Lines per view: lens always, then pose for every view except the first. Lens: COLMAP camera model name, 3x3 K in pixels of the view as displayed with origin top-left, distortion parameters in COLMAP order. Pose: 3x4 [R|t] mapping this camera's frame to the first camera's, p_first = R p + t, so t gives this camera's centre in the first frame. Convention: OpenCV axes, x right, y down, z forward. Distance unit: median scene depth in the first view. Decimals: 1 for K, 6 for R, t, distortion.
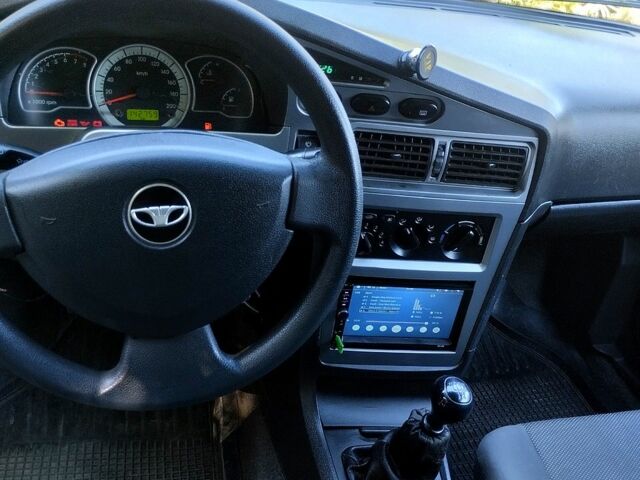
lens RADIAL K [[724.7, 0, 322.6], [0, 724.7, 238.8], [0, 0, 1]] dist [0.042567, 0.000000]
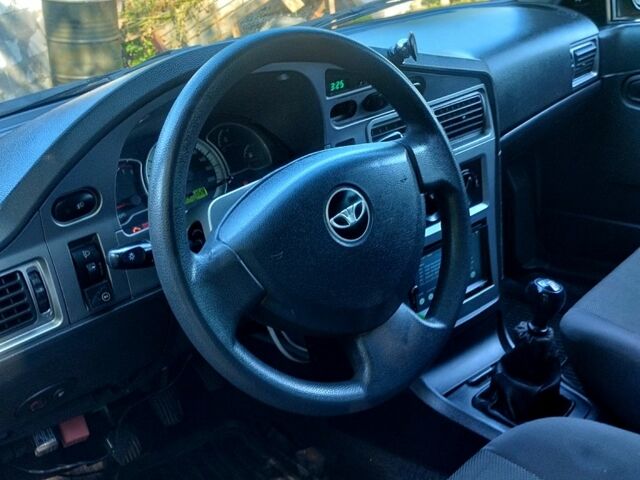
lens RADIAL K [[724.7, 0, 322.3], [0, 724.7, 234.6], [0, 0, 1]] dist [0.042567, 0.000000]
pose [[0.830794, -0.429529, 0.353957, -0.476508], [0.478539, 0.876002, -0.060174, 0.029325], [-0.284220, 0.219374, 0.933324, -0.019289]]
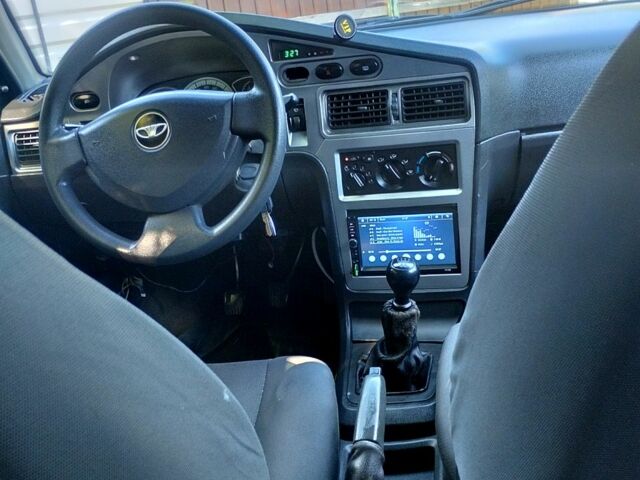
lens RADIAL K [[724.7, 0, 322.4], [0, 724.7, 238.1], [0, 0, 1]] dist [0.042567, 0.000000]
pose [[0.888458, -0.151957, -0.433073, 0.567444], [0.027713, 0.959639, -0.279865, 0.479468], [0.458121, 0.236646, 0.856810, -0.124031]]
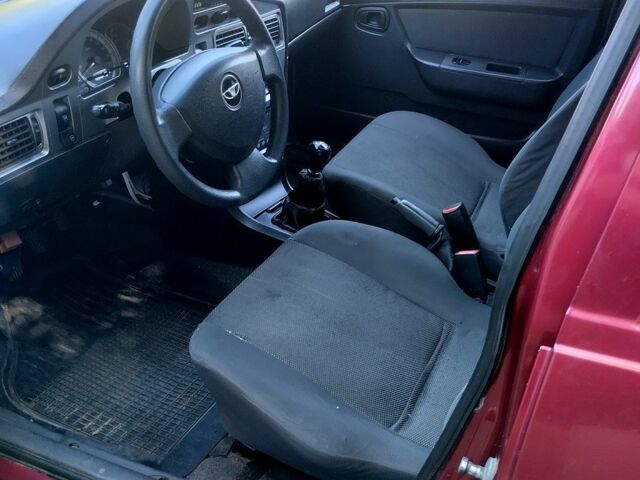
lens RADIAL K [[724.7, 0, 320.6], [0, 724.7, 239.5], [0, 0, 1]] dist [0.042567, 0.000000]
pose [[0.640299, -0.500617, 0.582581, -0.987677], [0.443666, 0.860170, 0.251530, -0.053398], [-0.627039, 0.097417, 0.772873, -0.417872]]
